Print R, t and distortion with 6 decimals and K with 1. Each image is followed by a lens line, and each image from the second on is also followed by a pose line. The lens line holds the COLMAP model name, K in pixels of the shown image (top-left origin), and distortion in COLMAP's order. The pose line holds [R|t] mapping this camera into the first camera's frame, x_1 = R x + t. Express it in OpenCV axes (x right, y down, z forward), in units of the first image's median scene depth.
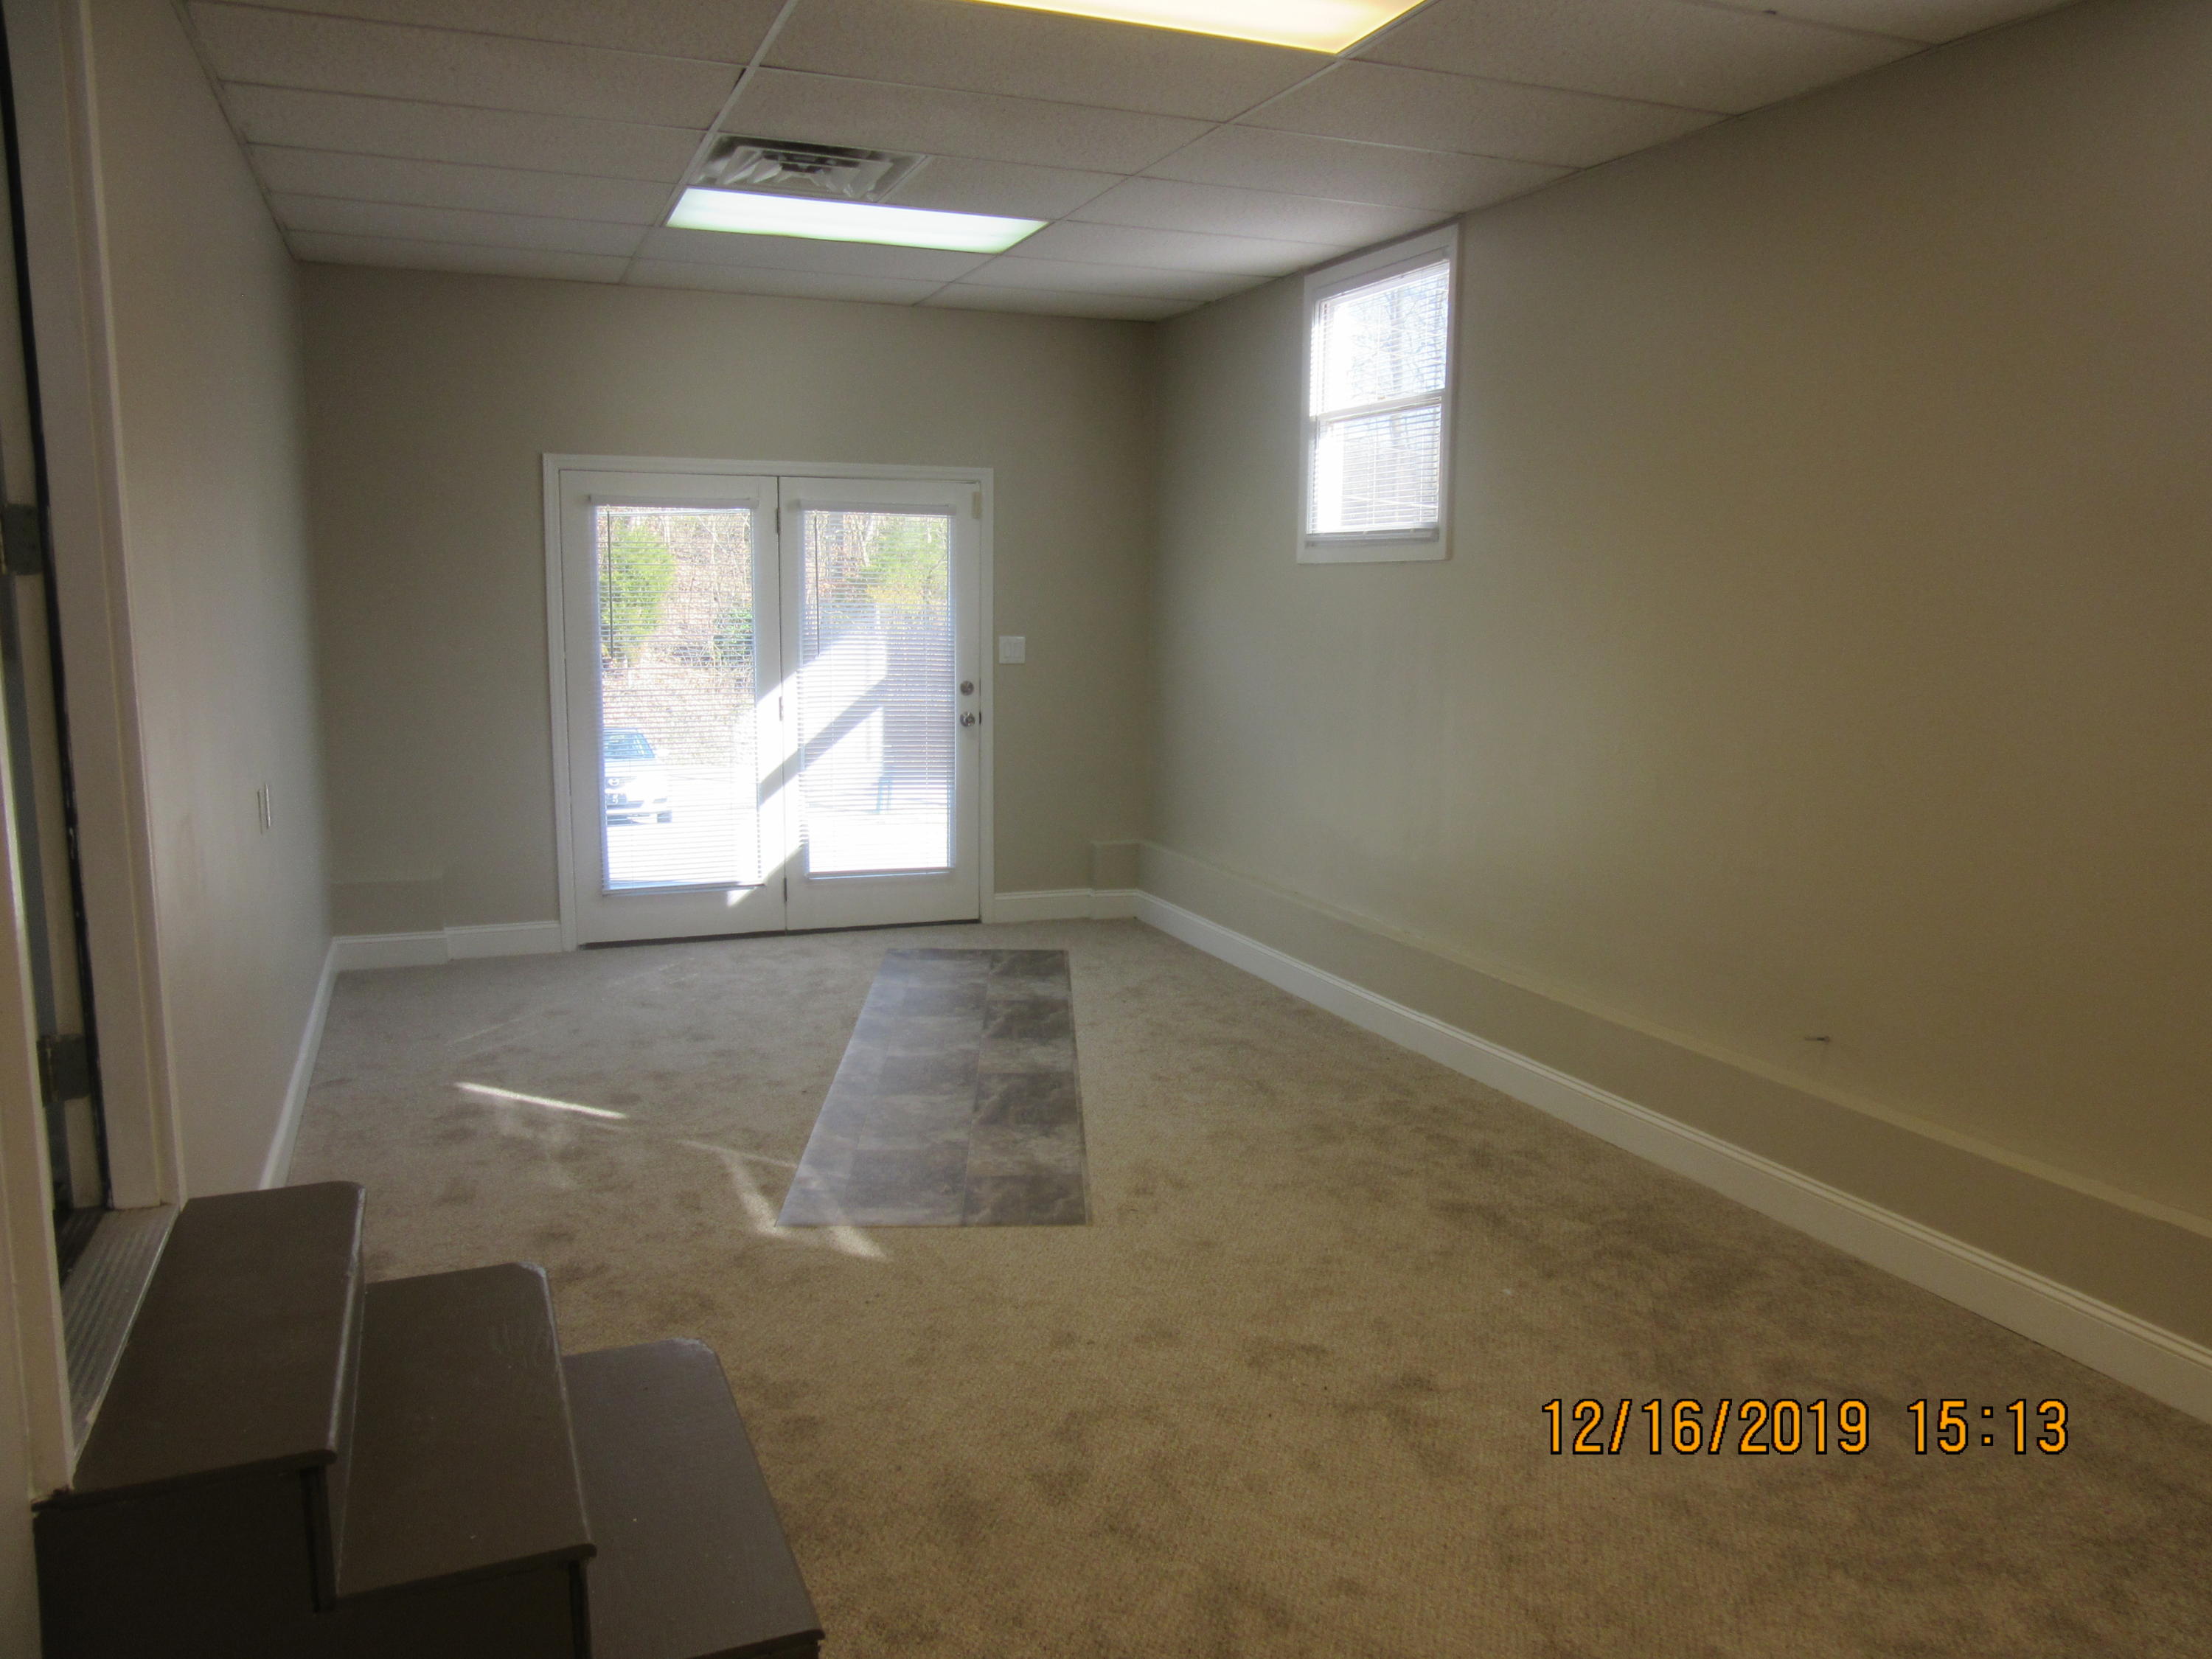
lens RADIAL K [[1629.3, 0, 1106.6], [0, 1629.3, 835.4], [0, 0, 1]] dist [-0.039553, 0.022027]
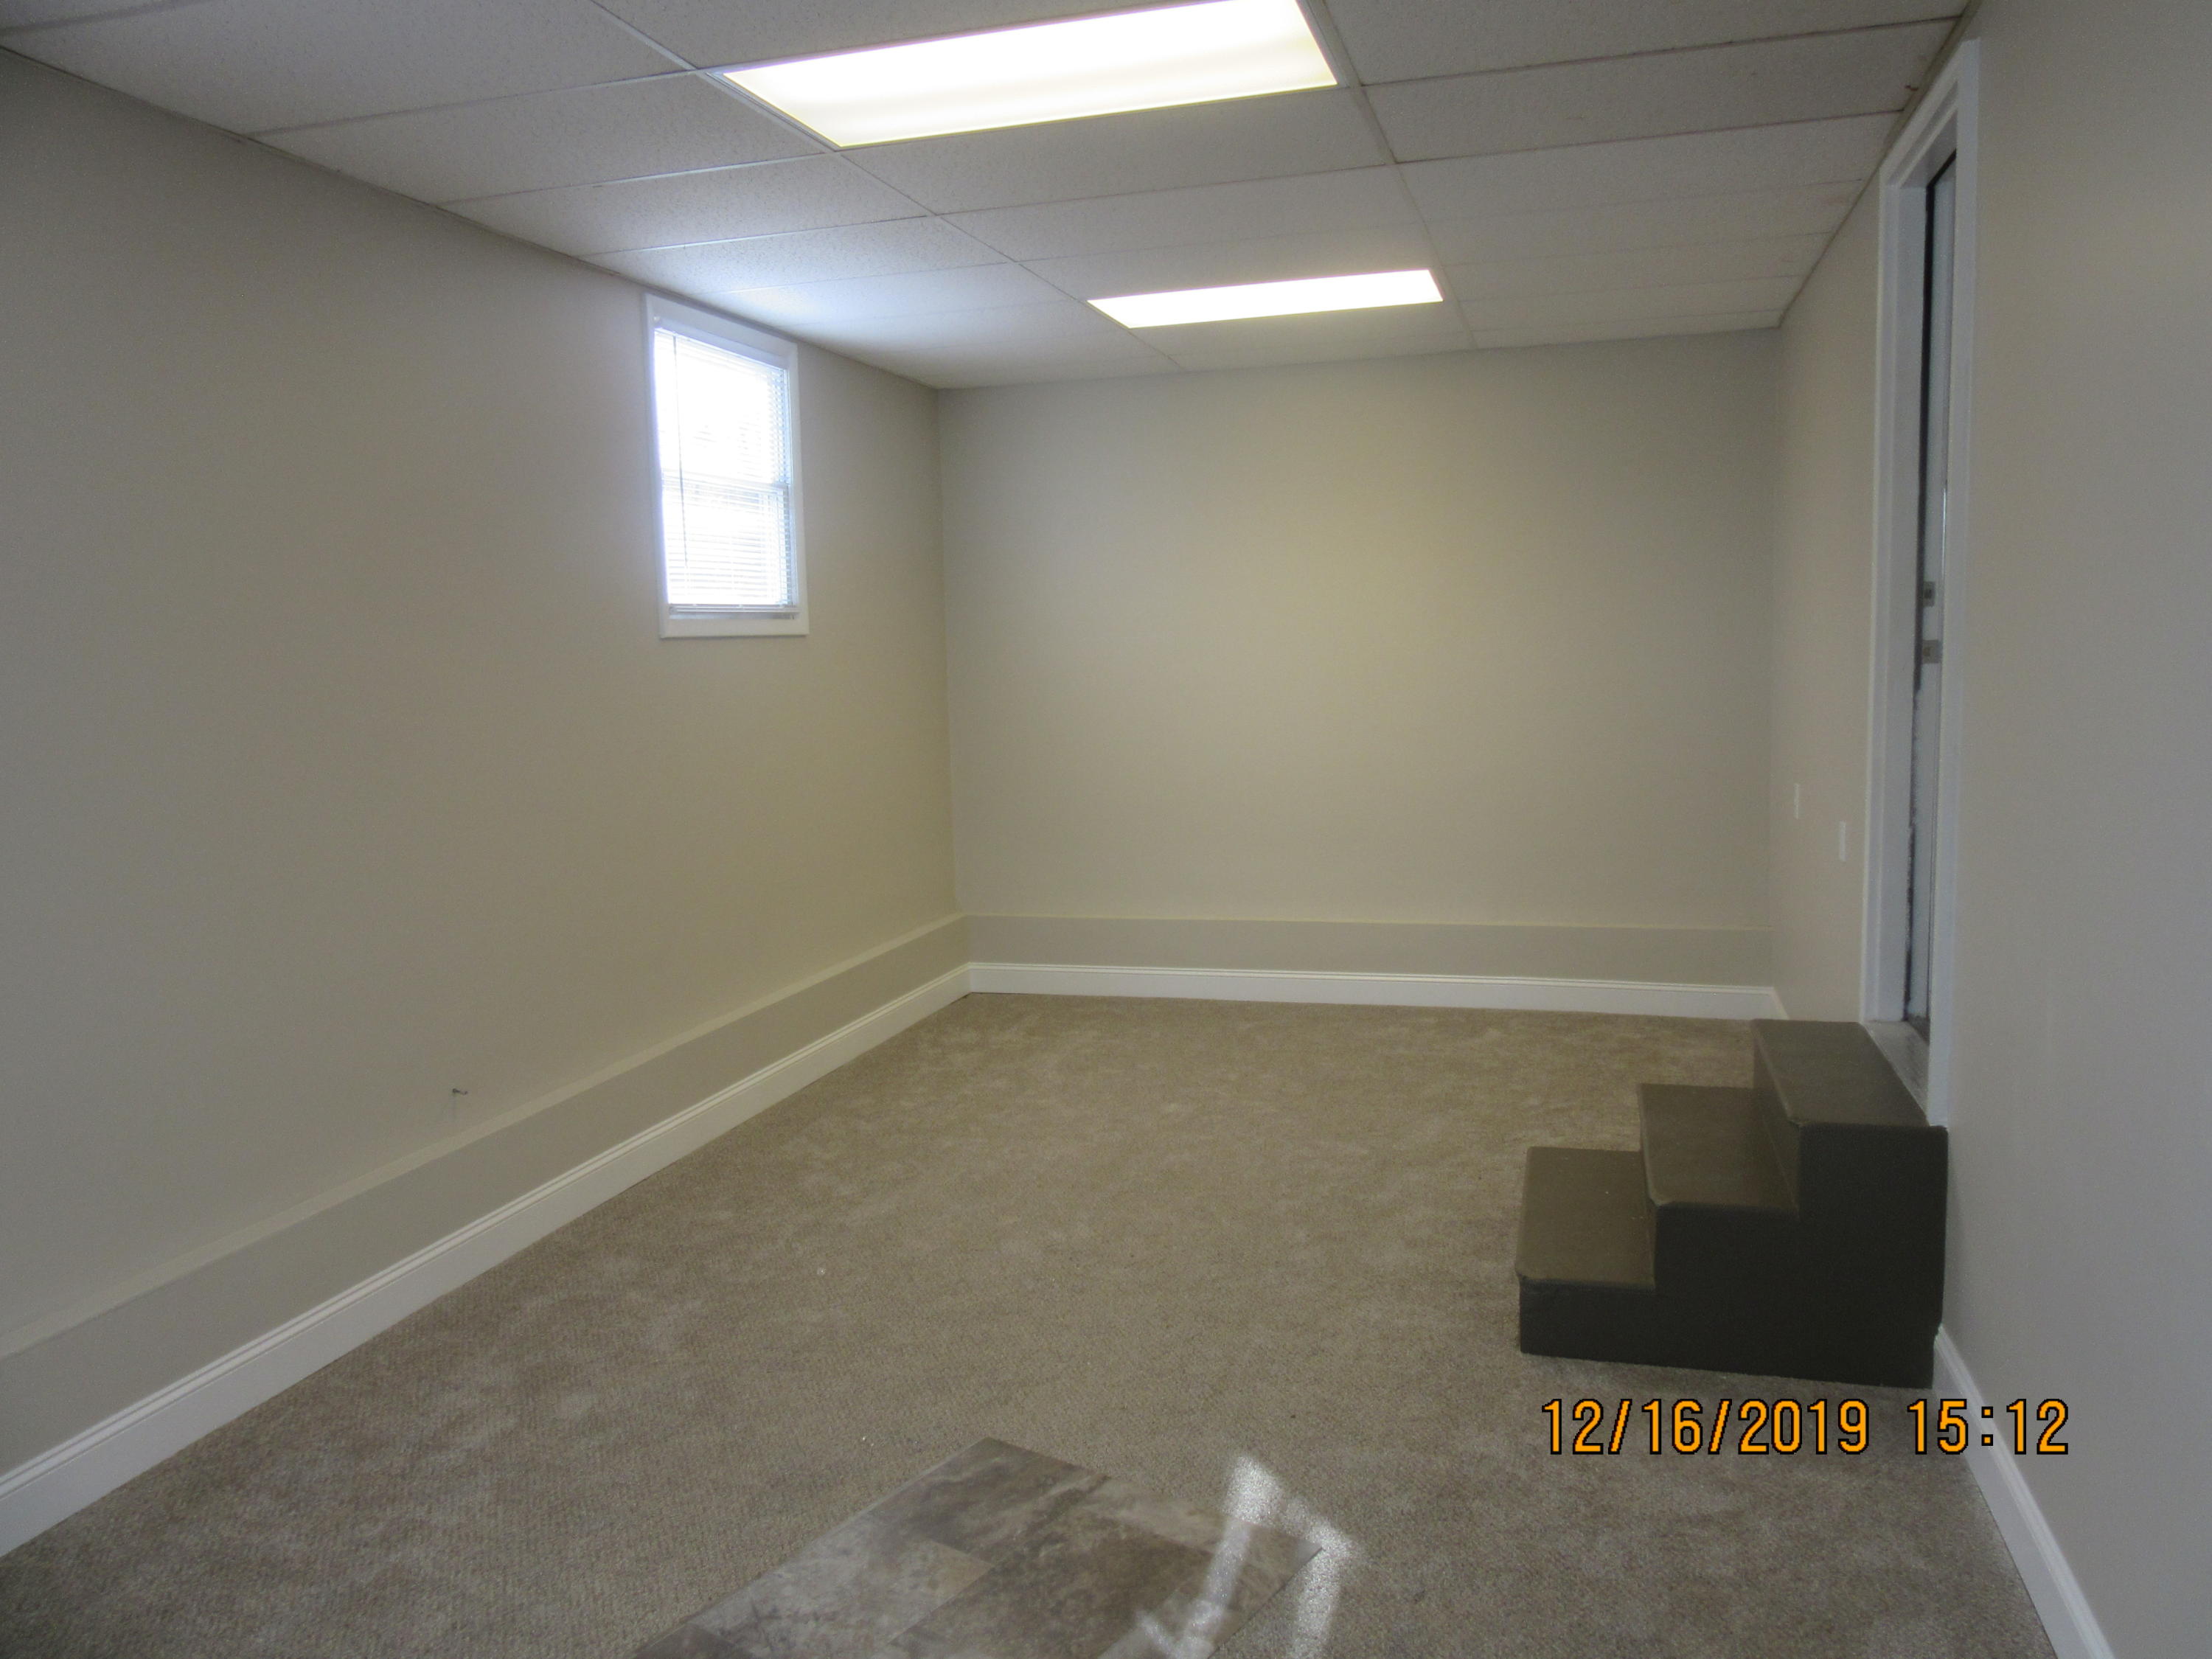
lens RADIAL K [[1629.3, 0, 1106.8], [0, 1629.3, 823.4], [0, 0, 1]] dist [-0.039553, 0.022027]
pose [[-0.777320, -0.035154, 0.628123, -0.562270], [0.137558, 0.964780, 0.224228, -0.233908], [-0.613883, 0.260700, -0.745106, 1.499897]]
